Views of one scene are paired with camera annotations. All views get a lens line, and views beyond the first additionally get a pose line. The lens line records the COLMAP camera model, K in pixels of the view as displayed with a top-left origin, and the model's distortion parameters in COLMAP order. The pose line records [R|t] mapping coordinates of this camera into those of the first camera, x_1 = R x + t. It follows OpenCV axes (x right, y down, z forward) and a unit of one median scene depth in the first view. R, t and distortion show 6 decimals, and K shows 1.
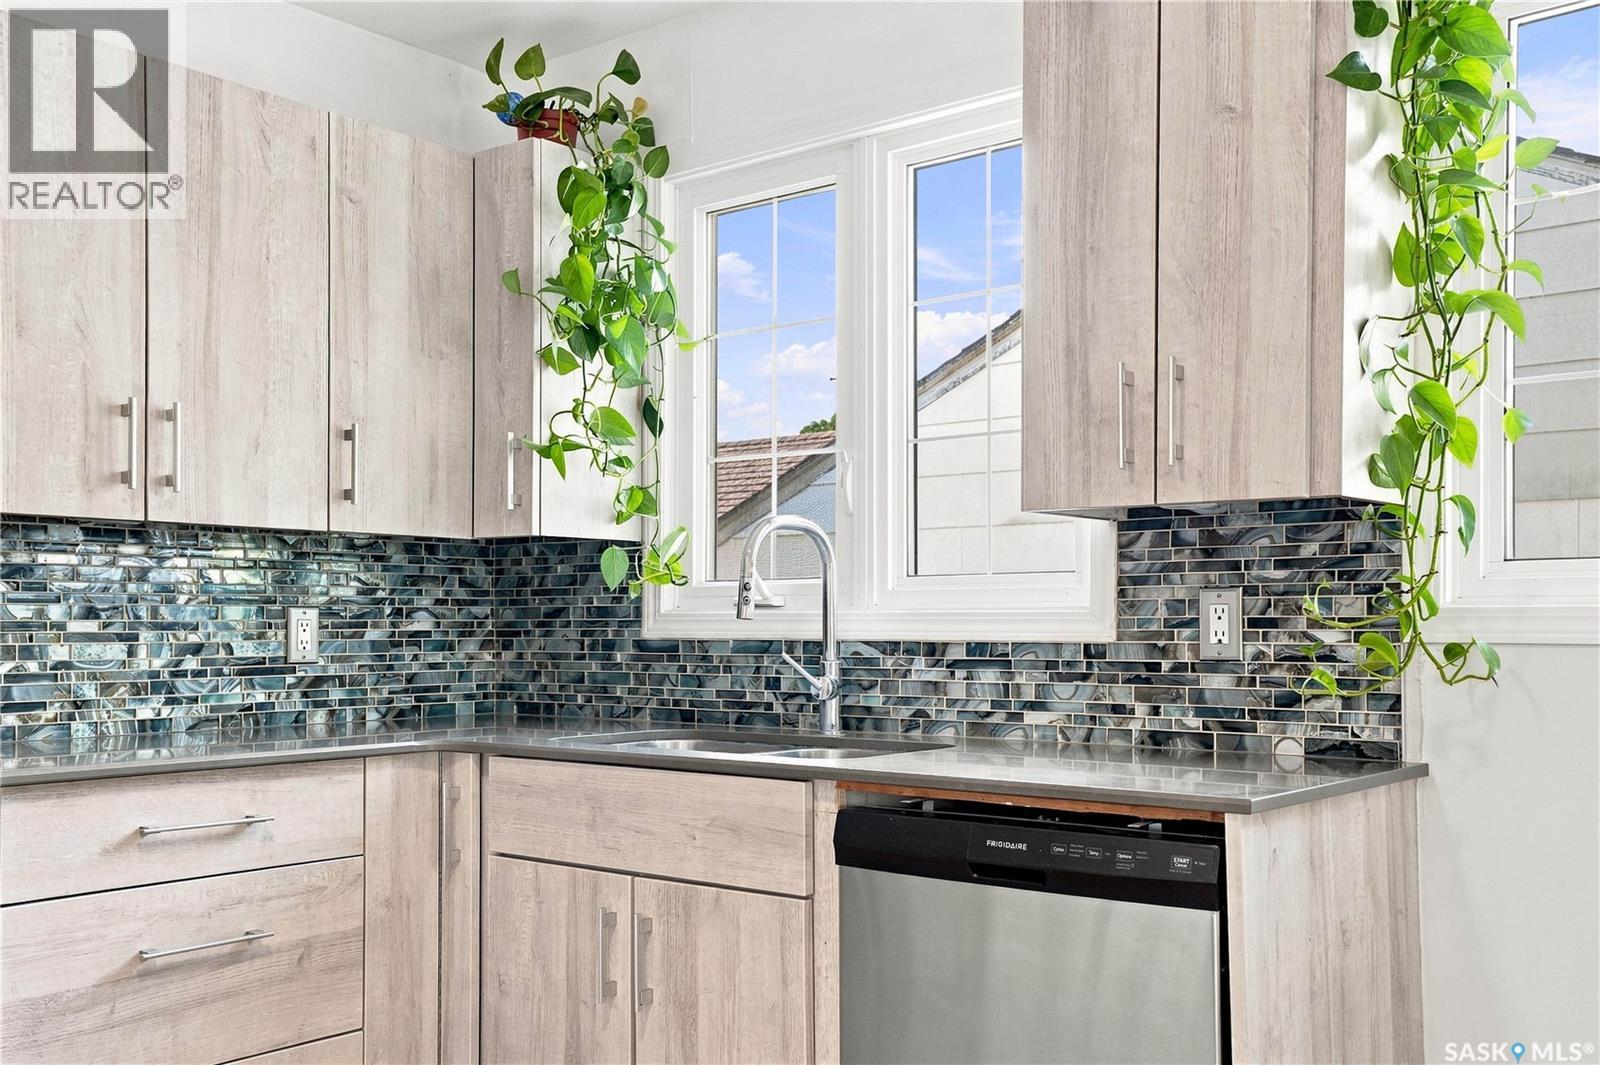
lens RADIAL K [[1575.2, 0, 802.8], [0, 1575.2, 610.9], [0, 0, 1]] dist [0.075237, 0.010474]
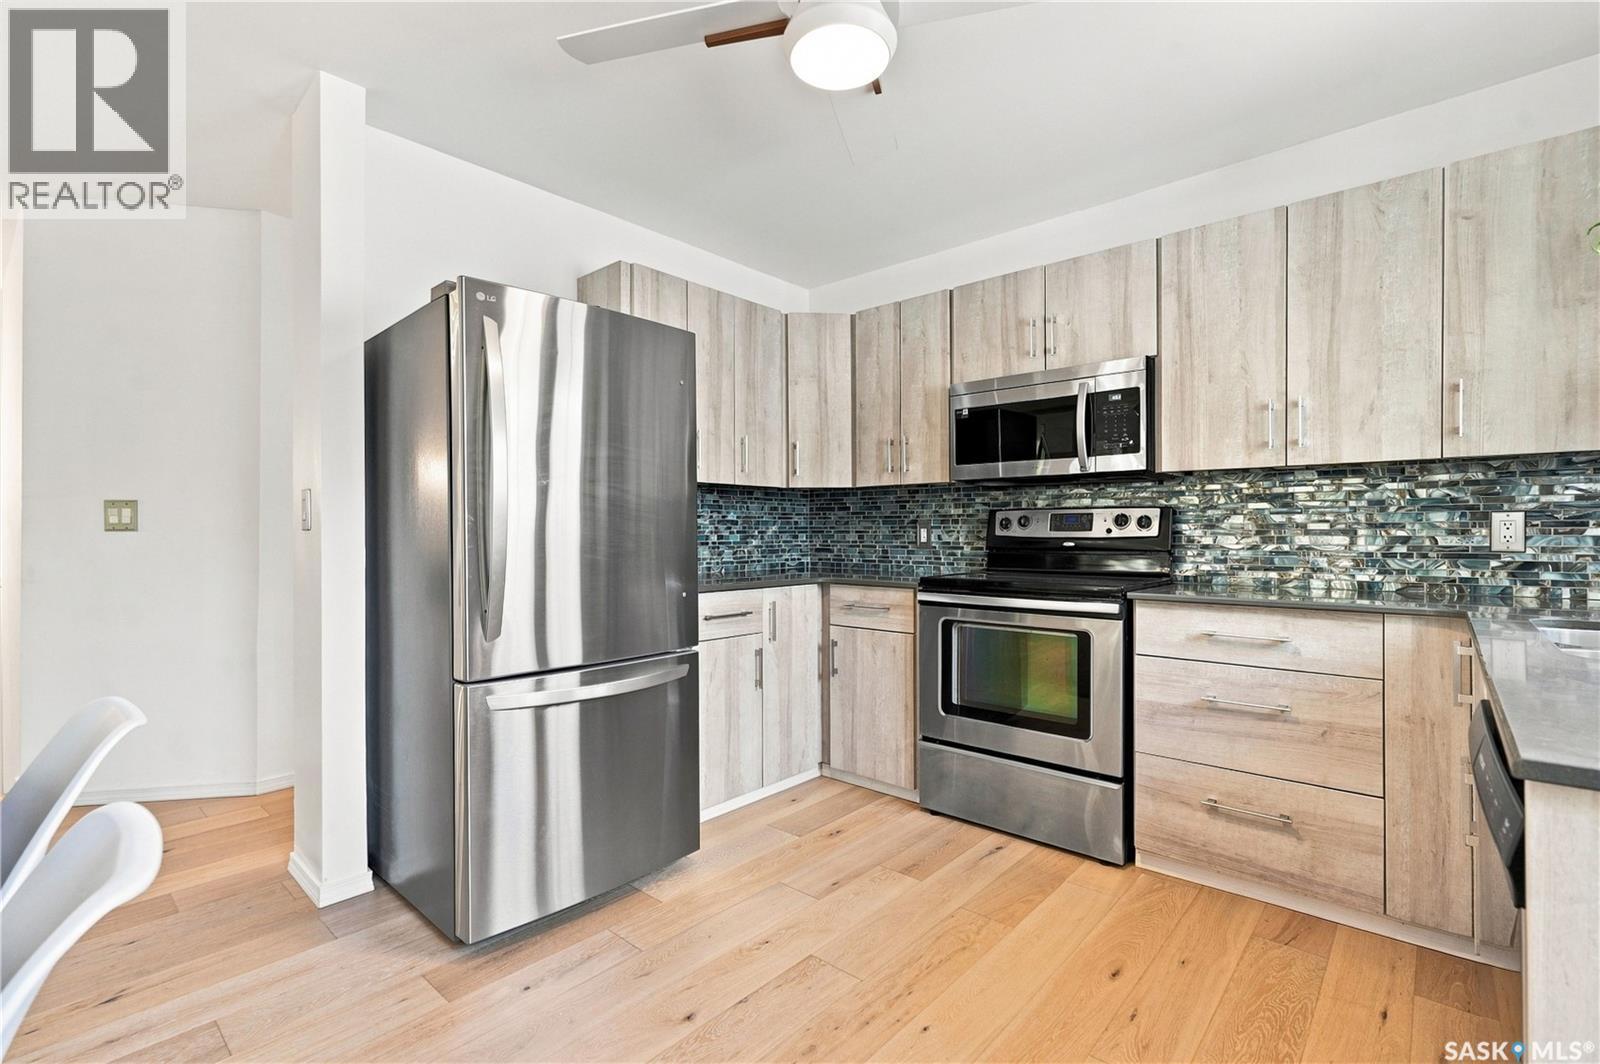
lens RADIAL K [[724.9, 0, 800.0], [0, 724.9, 532.0], [0, 0, 1]] dist [0.001815, 0.000646]
pose [[-0.036626, -0.002116, -0.999327, 0.388174], [0.008875, 0.999958, -0.002442, 0.013209], [0.999290, -0.008959, -0.036606, 0.459304]]
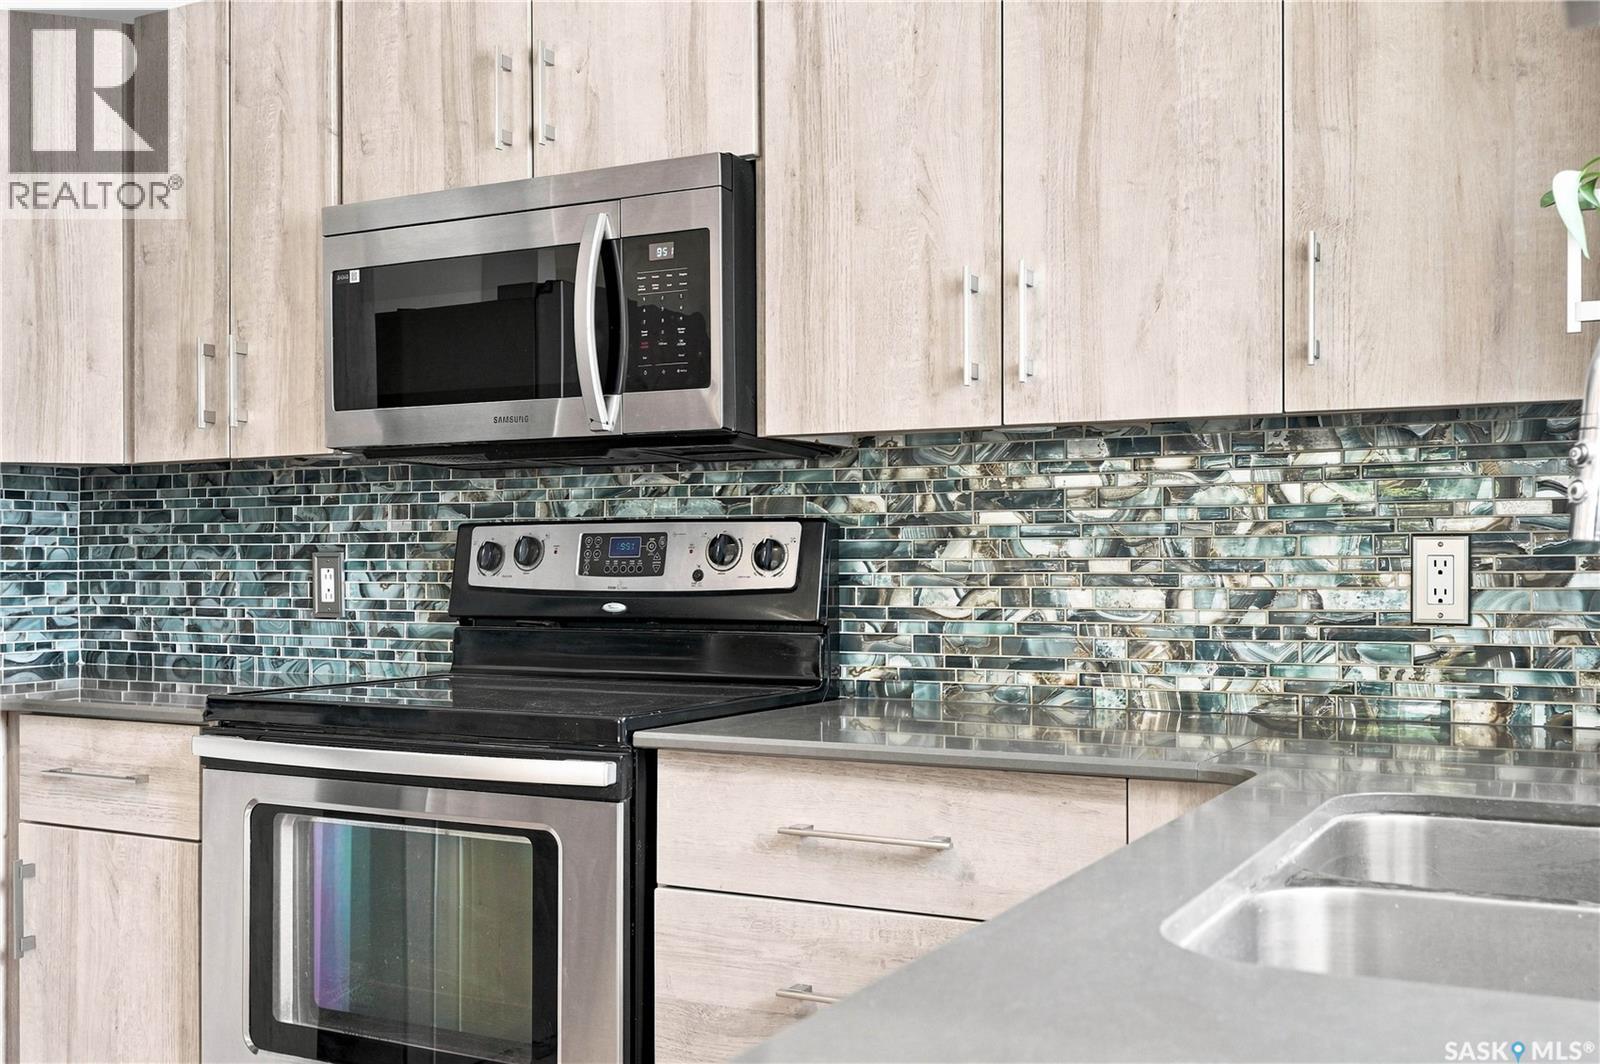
lens RADIAL K [[1583.5, 0, 793.4], [0, 1583.5, 558.9], [0, 0, 1]] dist [-0.000772, -0.014465]
pose [[0.194079, -0.006741, -0.980963, 0.282777], [0.009800, 0.999940, -0.004932, 0.008611], [0.980937, -0.008656, 0.194133, 0.711367]]
